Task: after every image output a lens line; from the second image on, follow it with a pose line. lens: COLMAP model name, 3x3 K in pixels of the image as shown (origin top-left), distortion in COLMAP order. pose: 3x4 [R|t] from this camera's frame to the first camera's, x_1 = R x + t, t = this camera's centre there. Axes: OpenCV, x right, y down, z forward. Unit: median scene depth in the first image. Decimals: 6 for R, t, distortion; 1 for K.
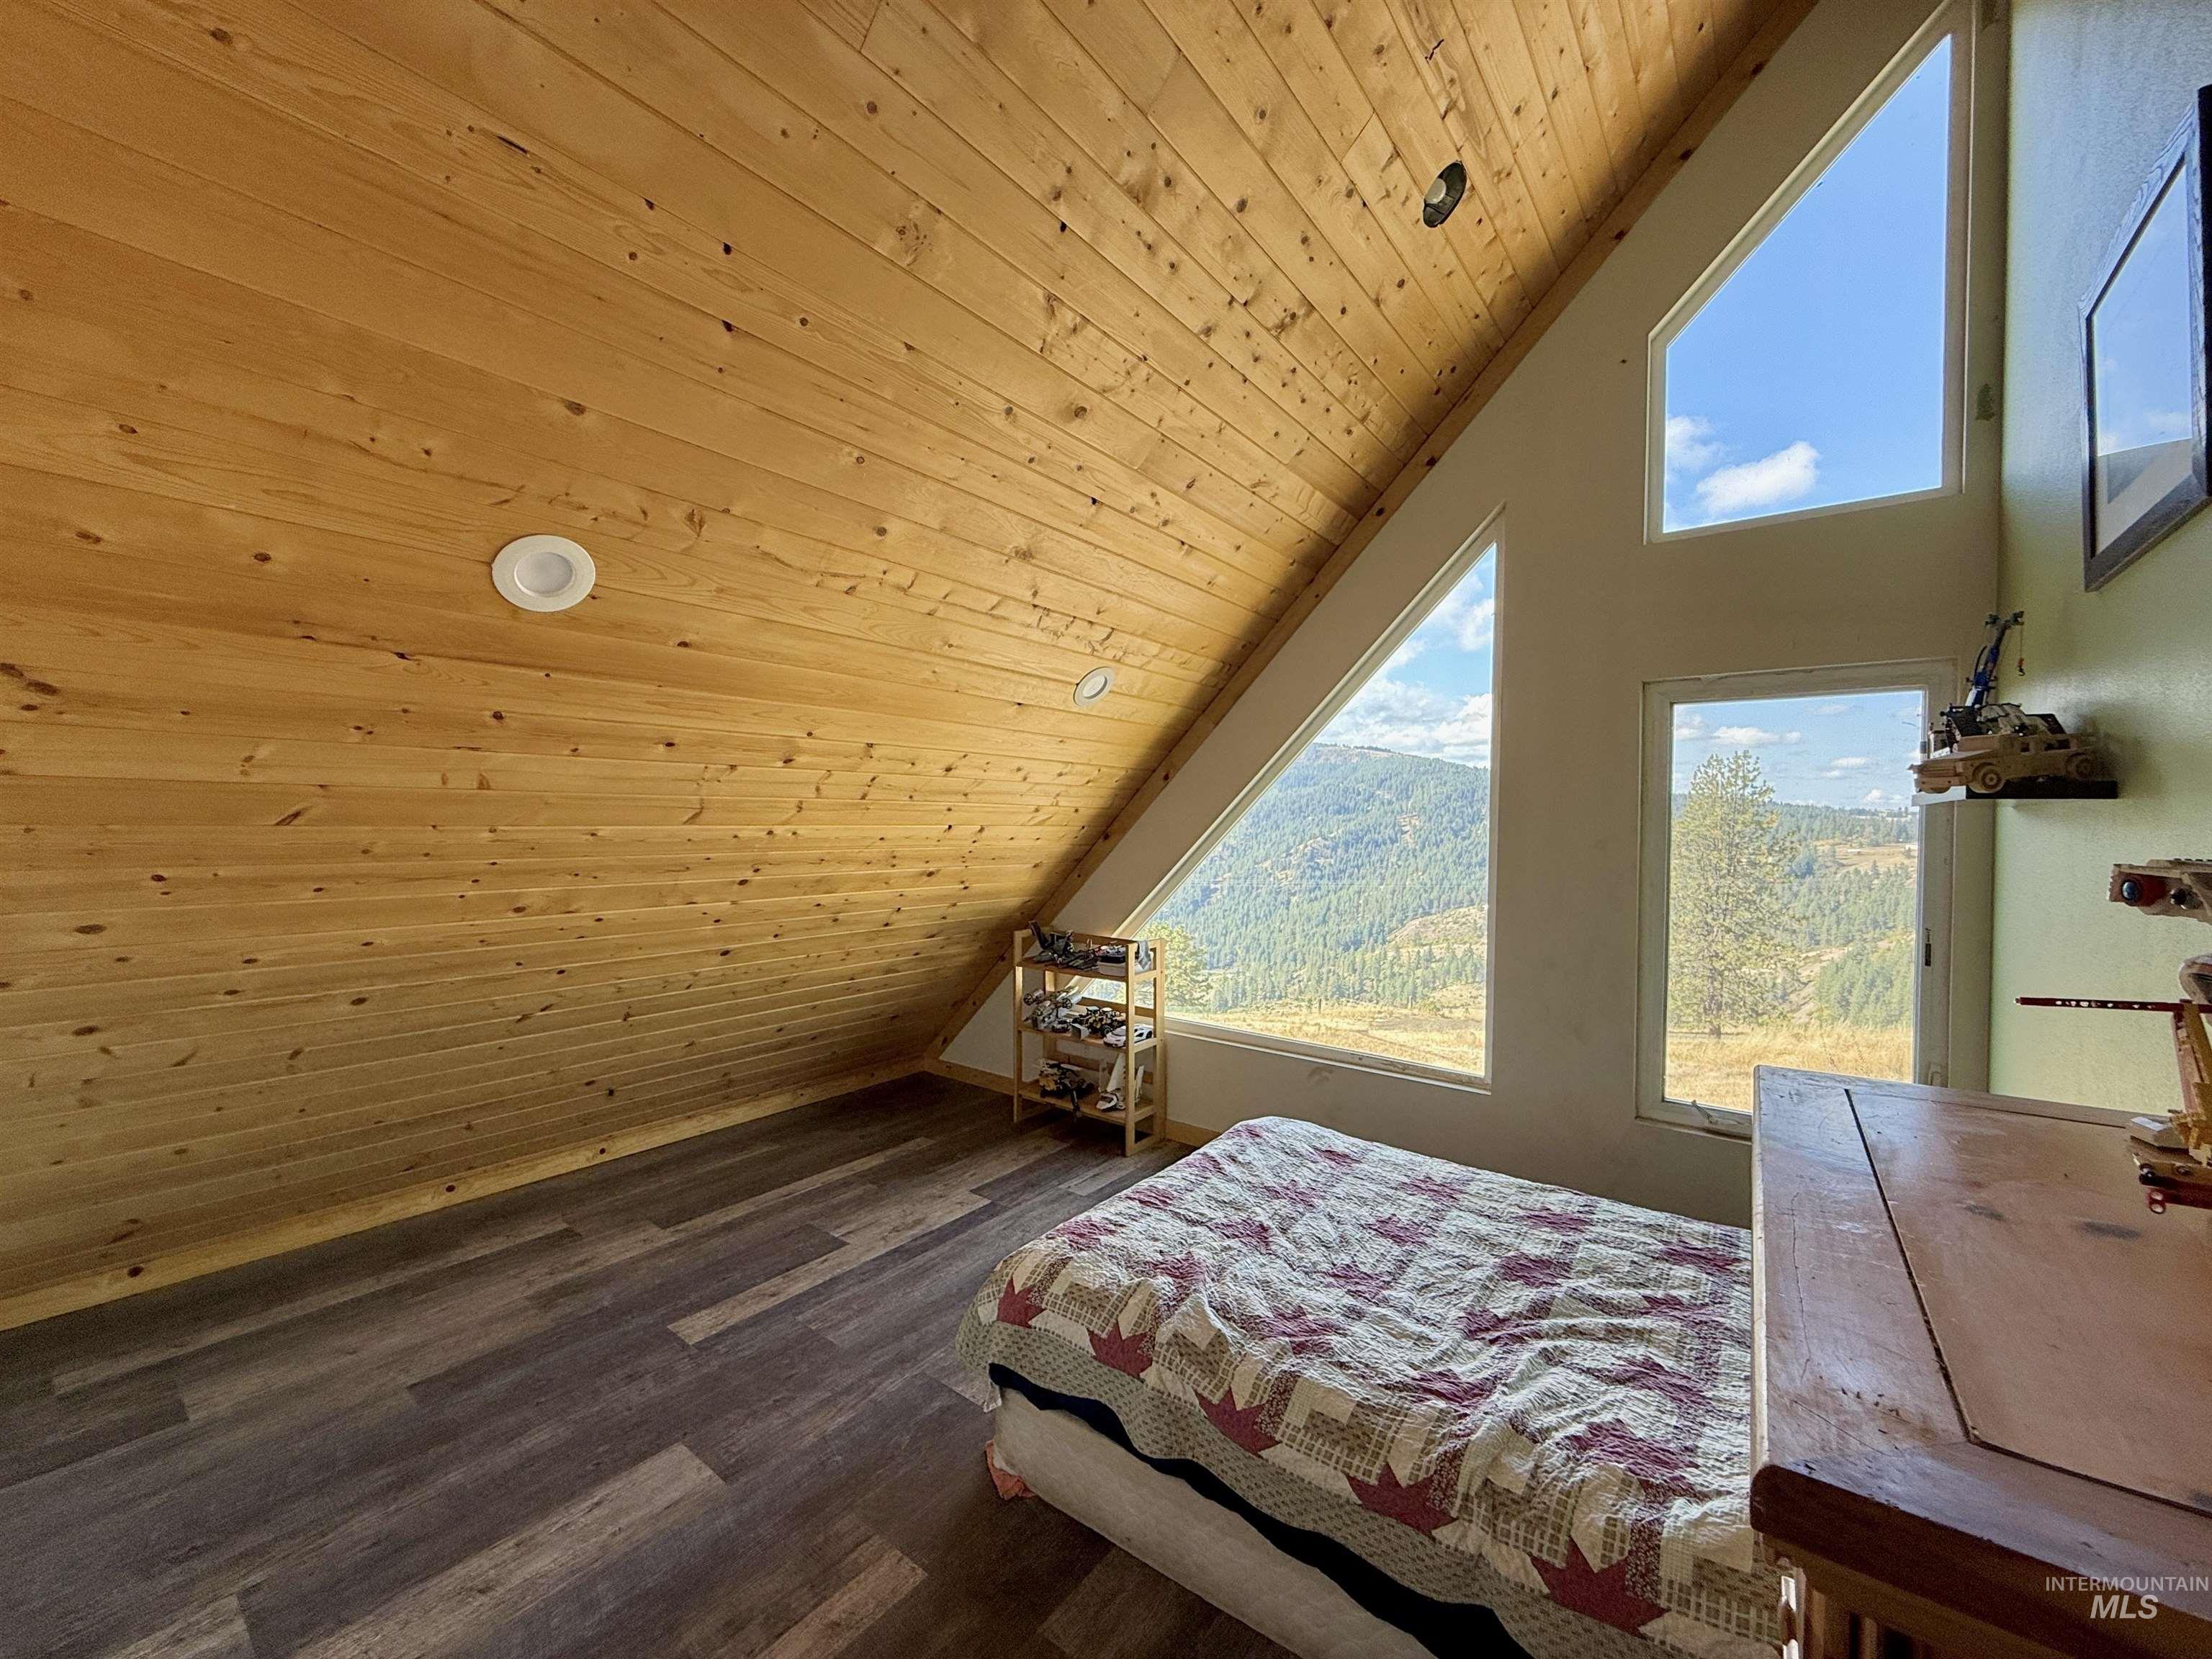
lens RADIAL K [[878.1, 0, 1093.3], [0, 878.1, 822.9], [0, 0, 1]] dist [-0.000898, 0.000809]
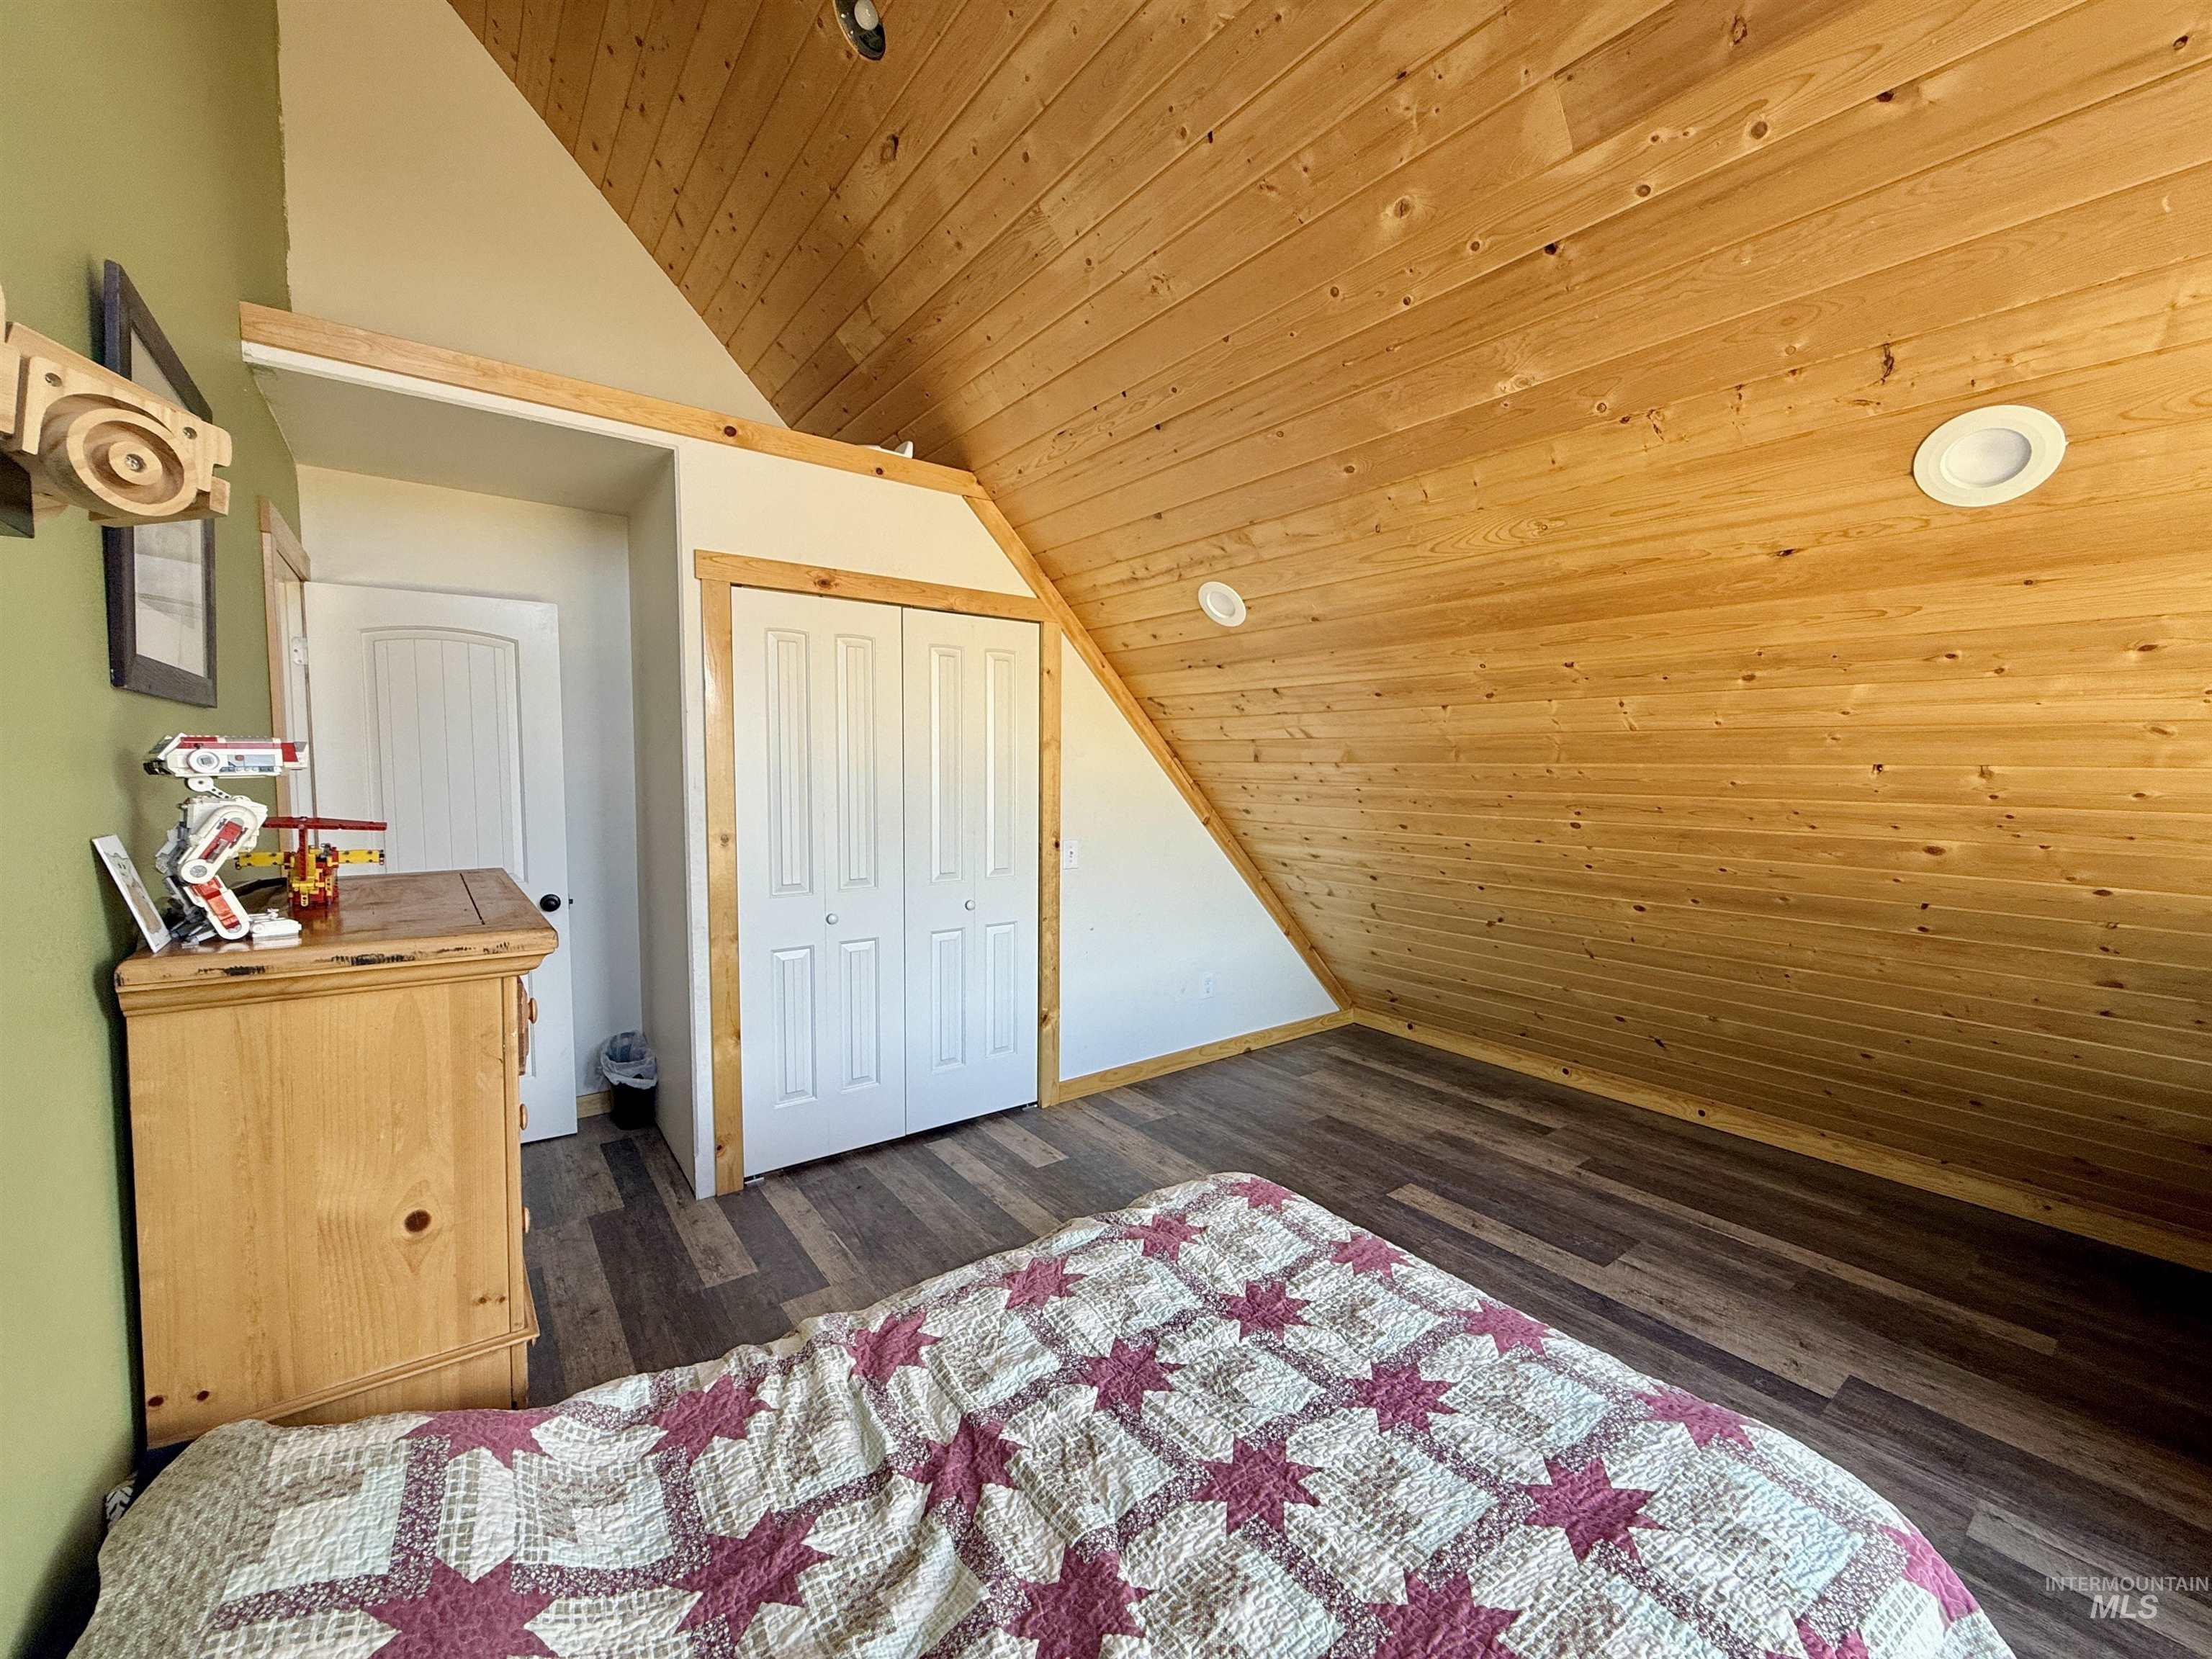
lens RADIAL K [[878.1, 0, 1096.0], [0, 878.1, 832.9], [0, 0, 1]] dist [-0.000898, 0.000809]
pose [[-0.263677, 0.060090, -0.962737, 0.691973], [-0.015762, 0.997656, 0.066587, 0.025444], [0.964482, 0.032733, -0.262112, 0.823112]]
